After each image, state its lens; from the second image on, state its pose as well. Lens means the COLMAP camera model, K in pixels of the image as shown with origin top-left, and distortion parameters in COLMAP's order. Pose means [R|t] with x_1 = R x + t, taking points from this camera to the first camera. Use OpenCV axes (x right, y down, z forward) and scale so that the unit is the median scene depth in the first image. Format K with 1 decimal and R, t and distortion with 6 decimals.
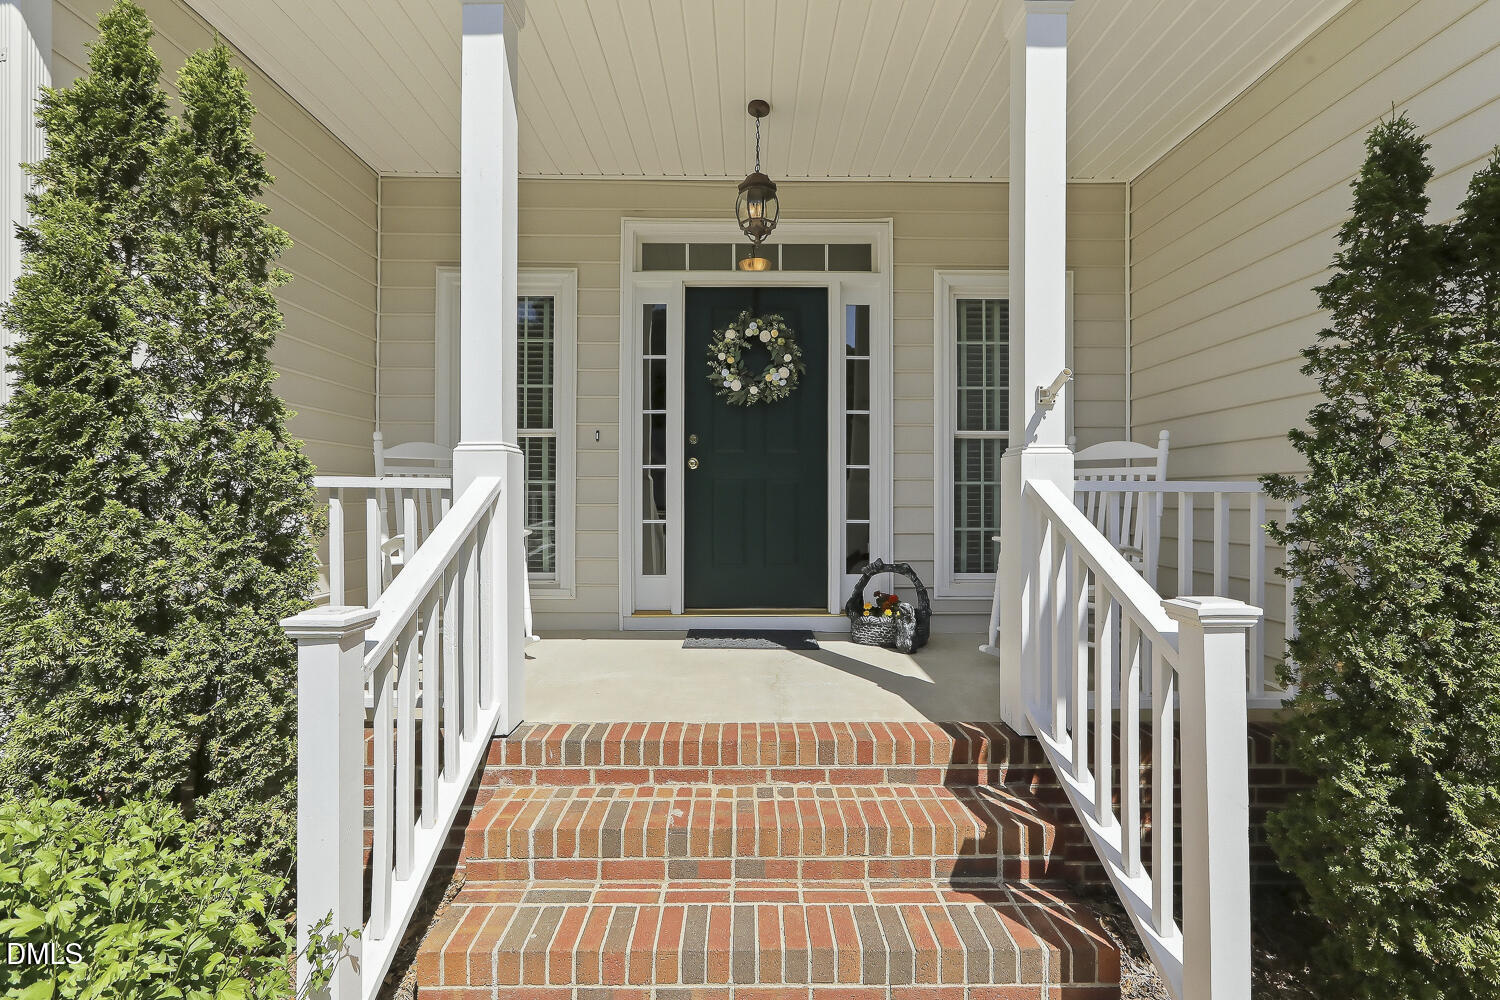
lens RADIAL K [[664.6, 0, 750.0], [0, 664.6, 500.0], [0, 0, 1]] dist [-0.002439, 0.000444]
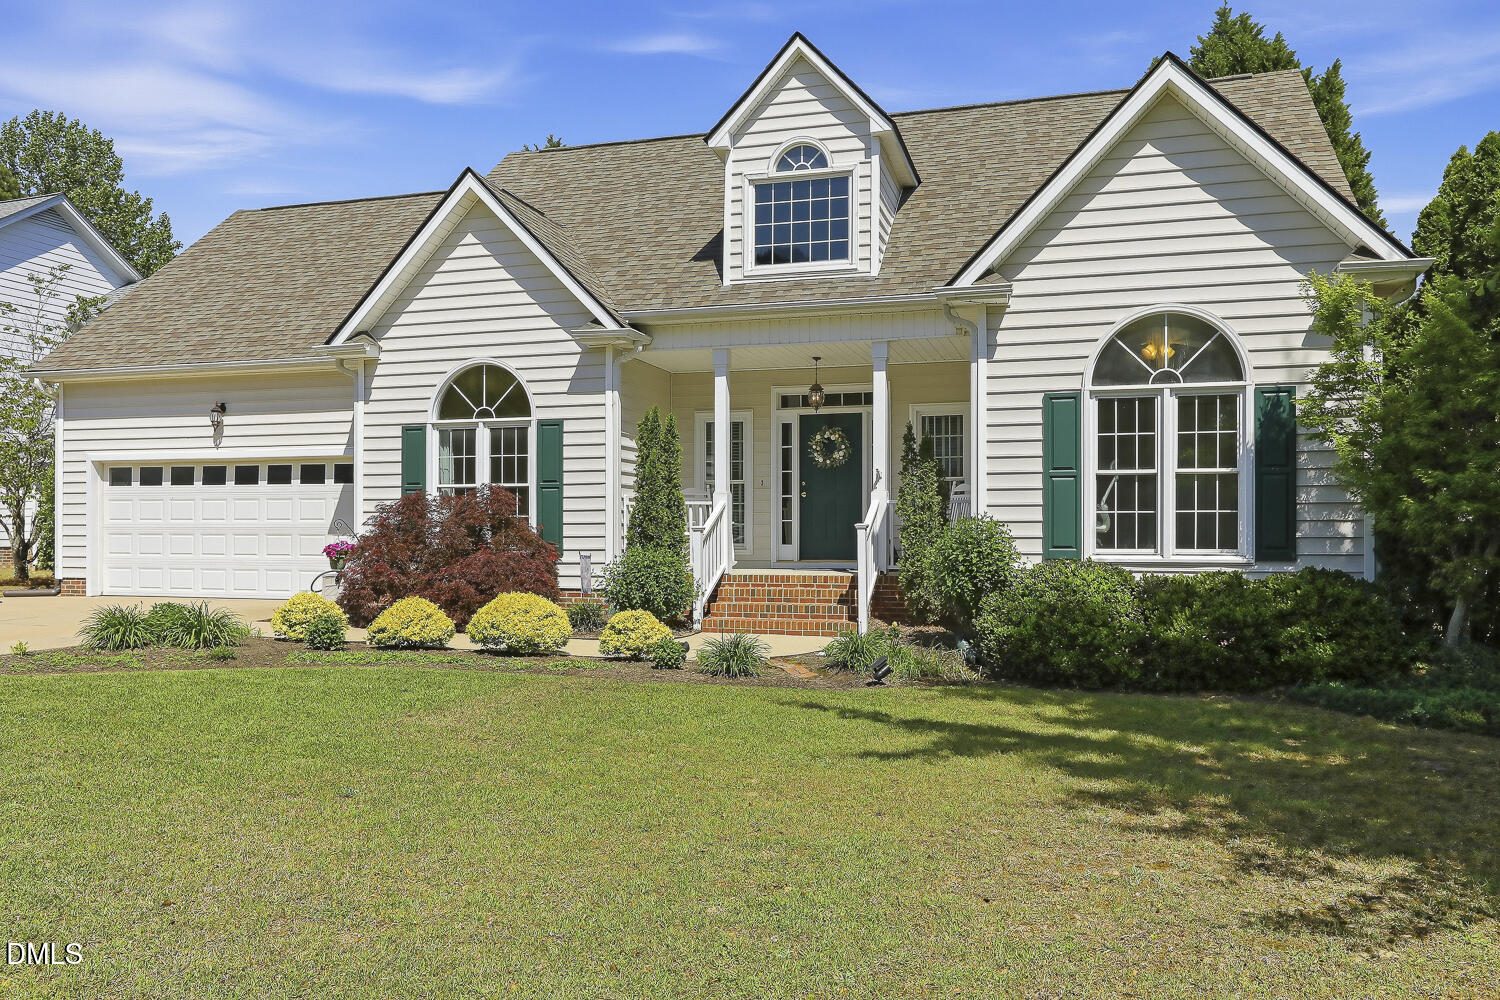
lens RADIAL K [[1120.3, 0, 754.5], [0, 1120.3, 532.7], [0, 0, 1]] dist [0.004137, -0.001461]
pose [[0.955589, -0.003308, -0.294684, 0.873171], [0.001862, 0.999985, -0.005186, 0.093250], [0.294697, 0.004407, 0.955581, -2.659967]]
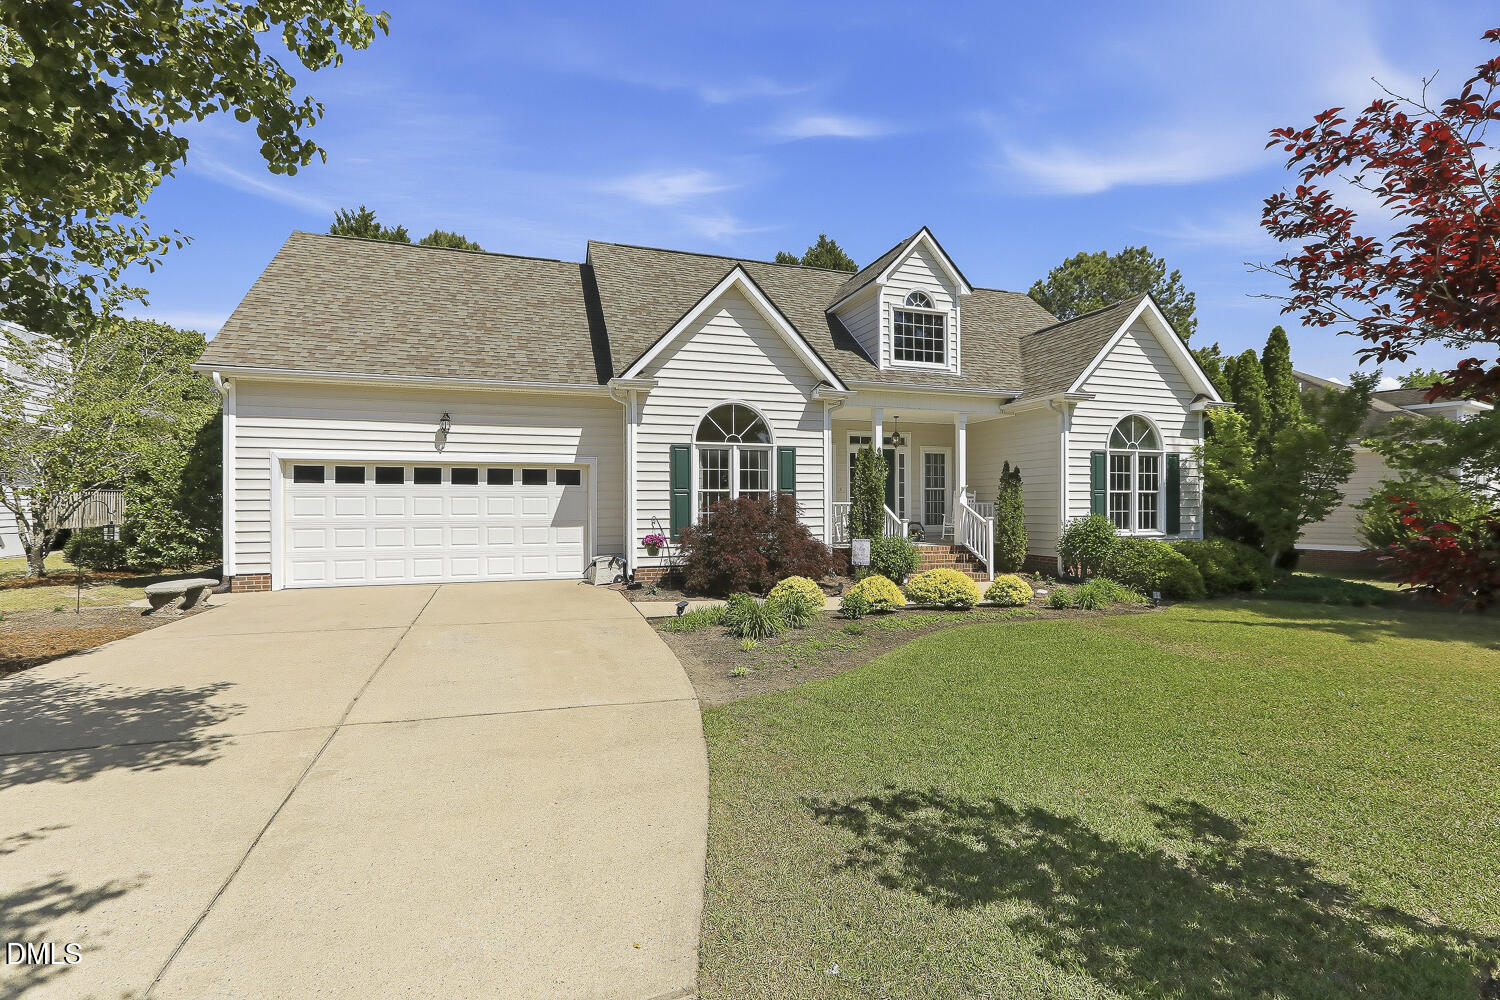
lens RADIAL K [[676.4, 0, 750.0], [0, 676.4, 500.0], [0, 0, 1]] dist [-0.007734, 0.000298]
pose [[0.950104, -0.003657, 0.311912, -1.871319], [0.006934, 0.999932, -0.009397, -0.007083], [-0.311856, 0.011090, 0.950065, -2.388921]]
